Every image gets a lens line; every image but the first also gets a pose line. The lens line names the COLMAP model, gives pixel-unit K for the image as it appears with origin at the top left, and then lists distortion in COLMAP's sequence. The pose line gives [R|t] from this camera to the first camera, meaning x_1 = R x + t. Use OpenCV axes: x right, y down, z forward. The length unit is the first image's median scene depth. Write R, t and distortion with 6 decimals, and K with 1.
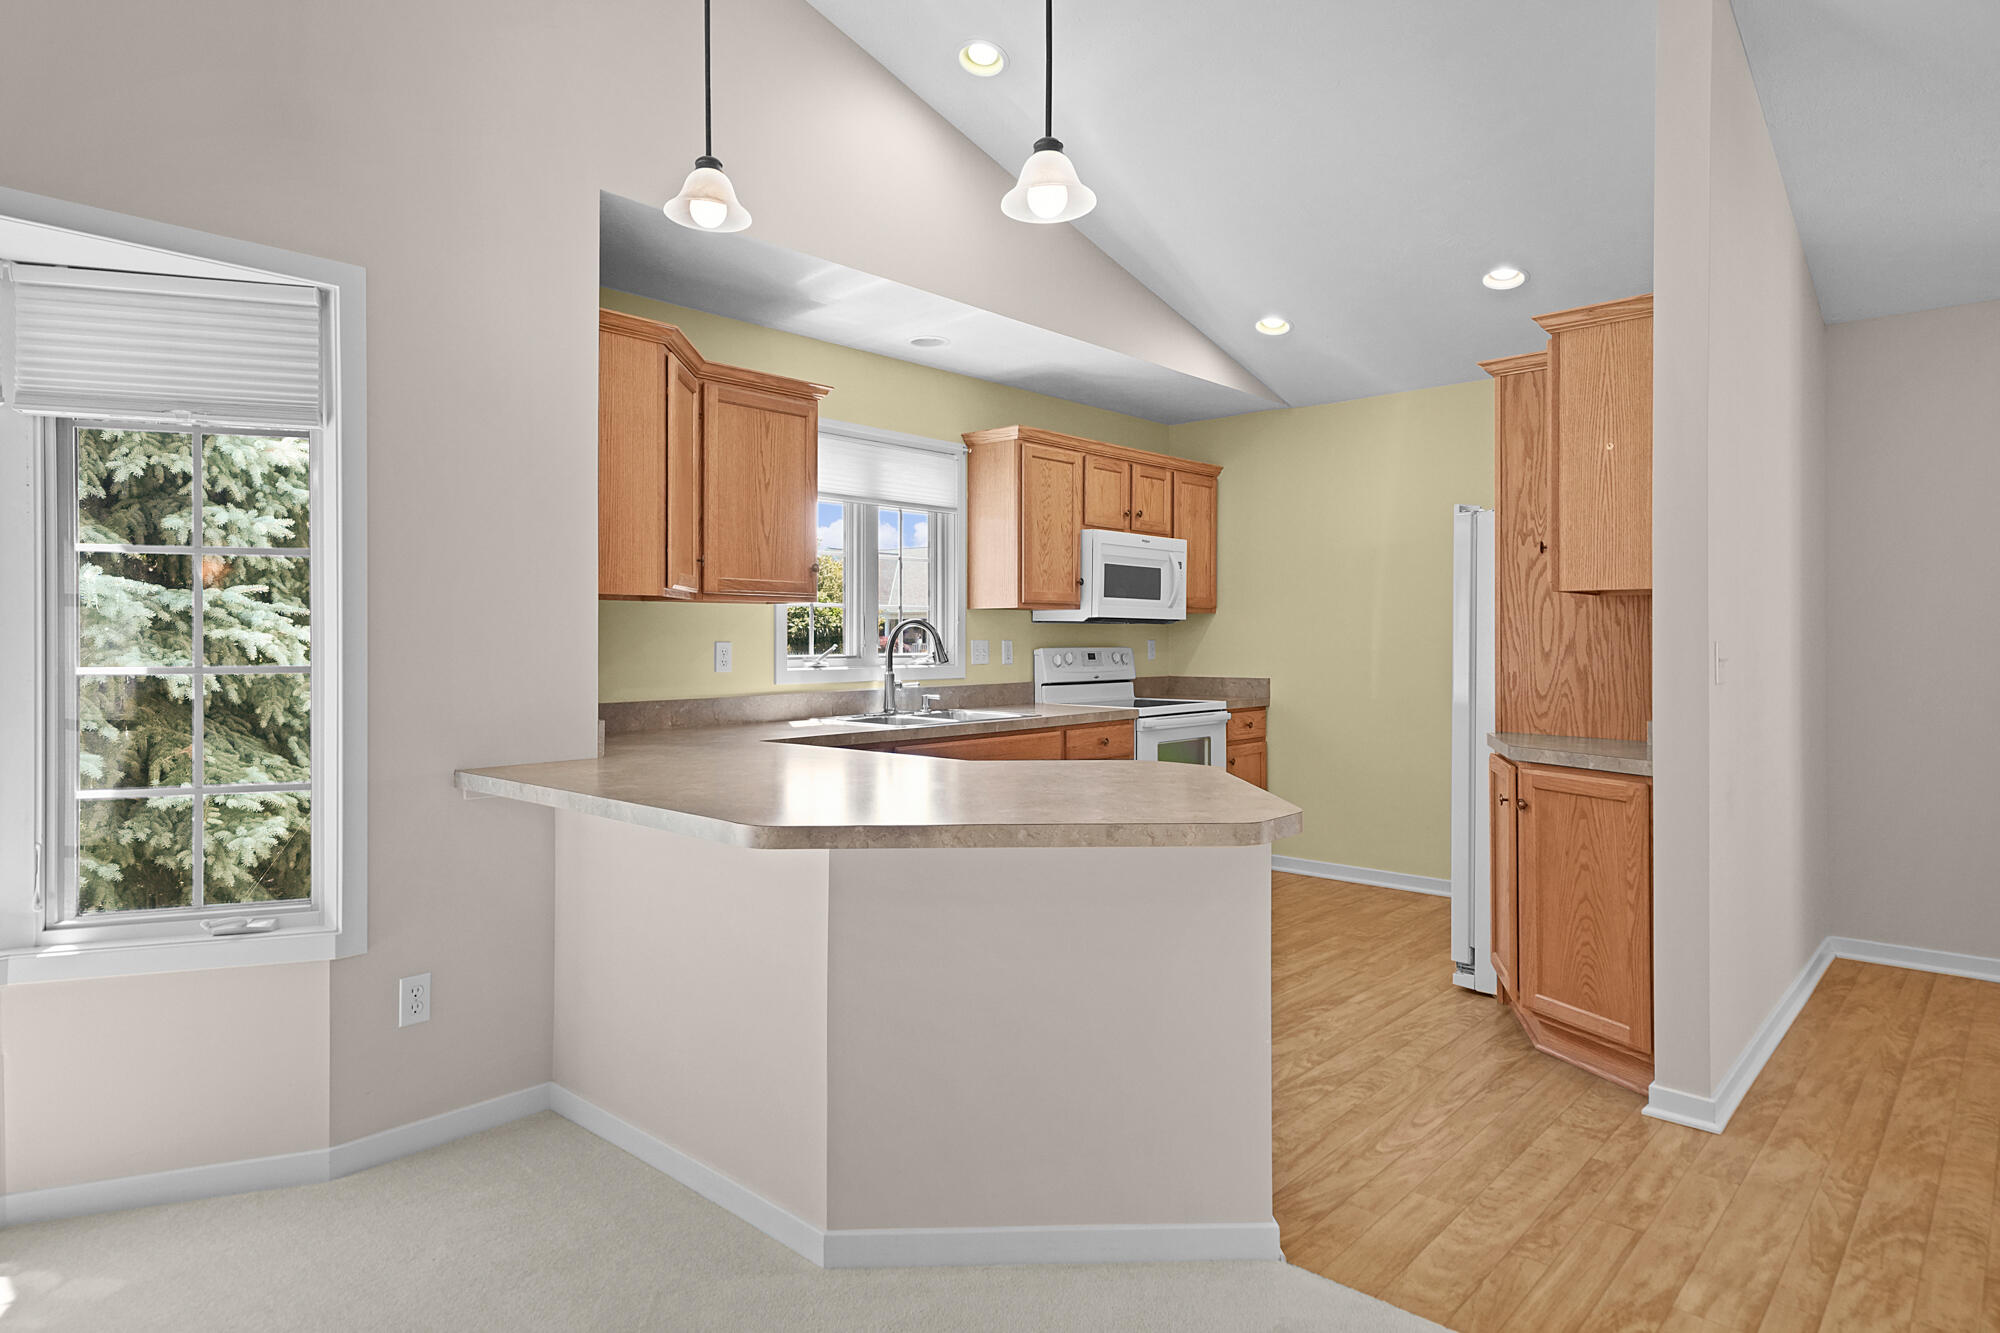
lens RADIAL K [[1165.1, 0, 983.6], [0, 1165.1, 637.0], [0, 0, 1]] dist [0.021821, -0.002495]
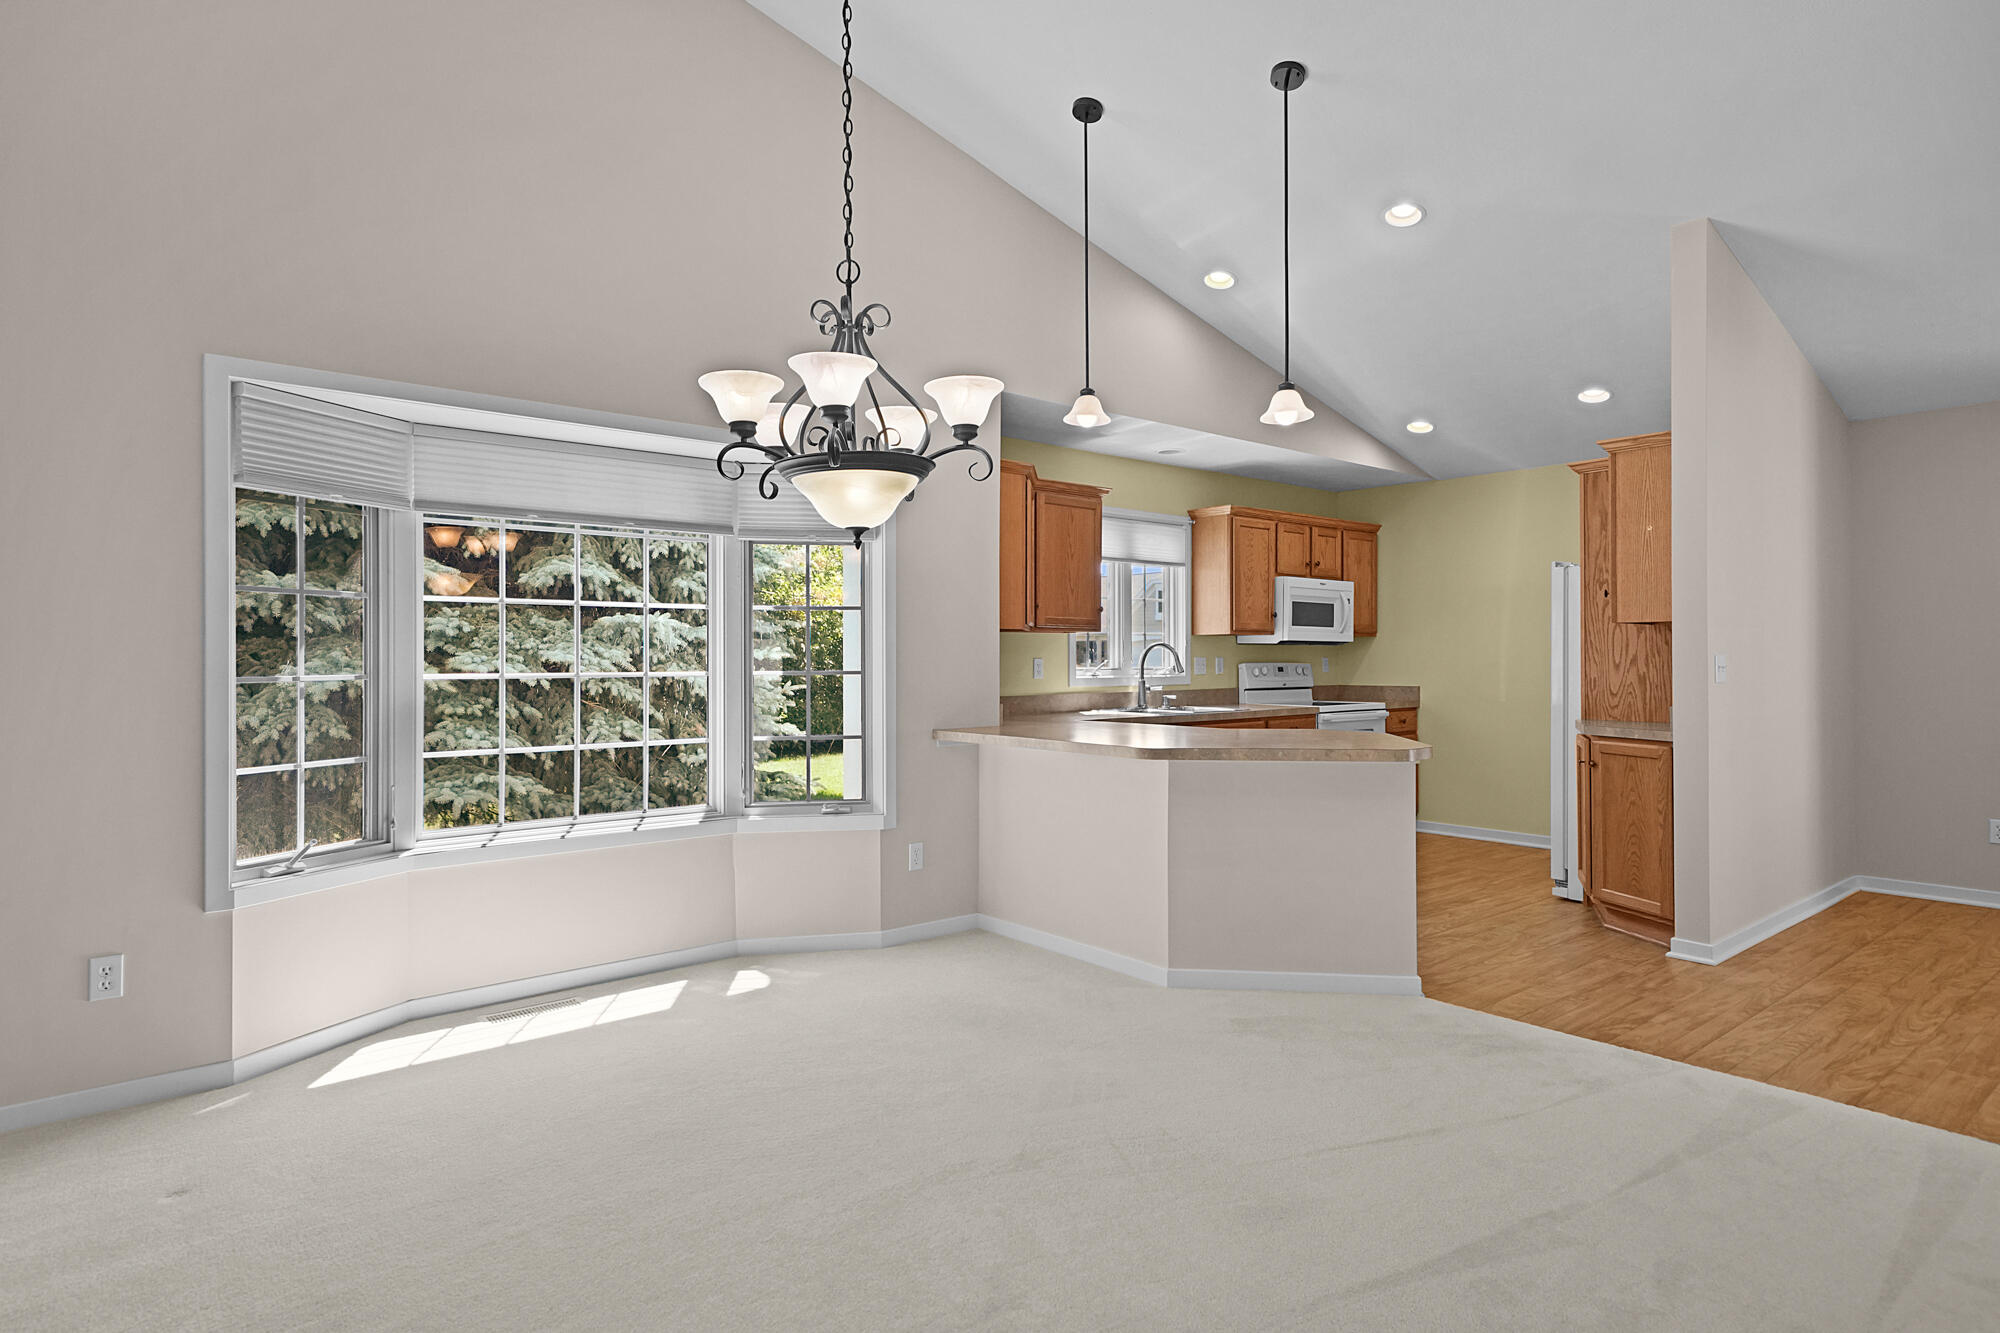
lens RADIAL K [[1106.3, 0, 974.7], [0, 1106.3, 653.6], [0, 0, 1]] dist [0.017494, -0.001022]
pose [[0.989451, -0.003083, -0.144832, -0.084824], [0.002510, 0.999988, -0.004141, 0.003312], [0.144843, 0.003733, 0.989448, -0.376894]]
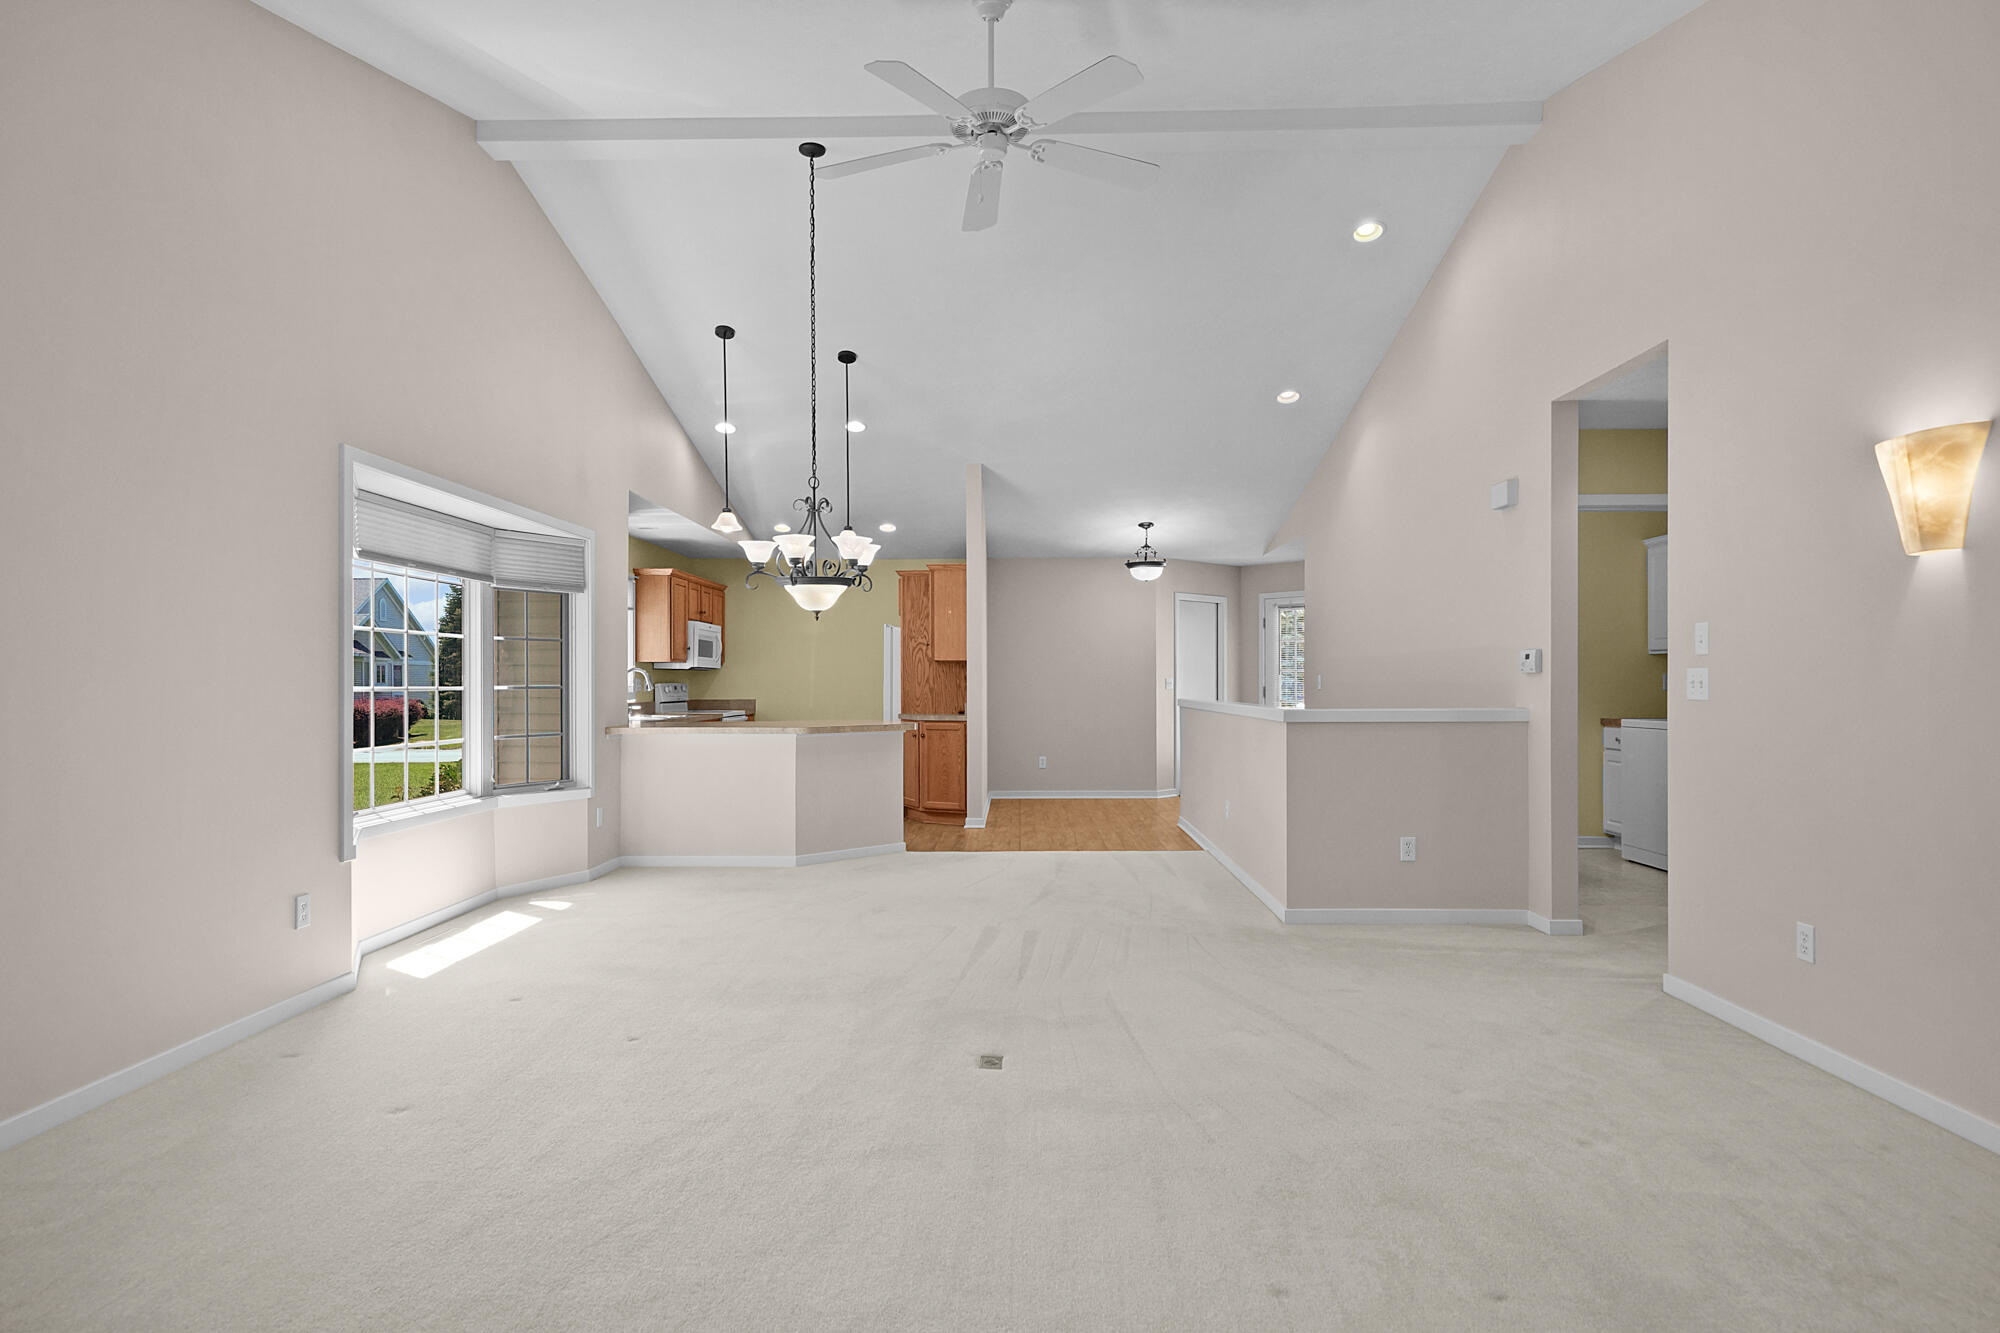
lens RADIAL K [[1113.5, 0, 1044.3], [0, 1113.5, 691.1], [0, 0, 1]] dist [0.020829, 0.000419]
pose [[0.726139, -0.006405, 0.687518, -0.822131], [0.001105, 0.999966, 0.008150, 0.009920], [-0.687547, -0.005158, 0.726121, -0.806919]]
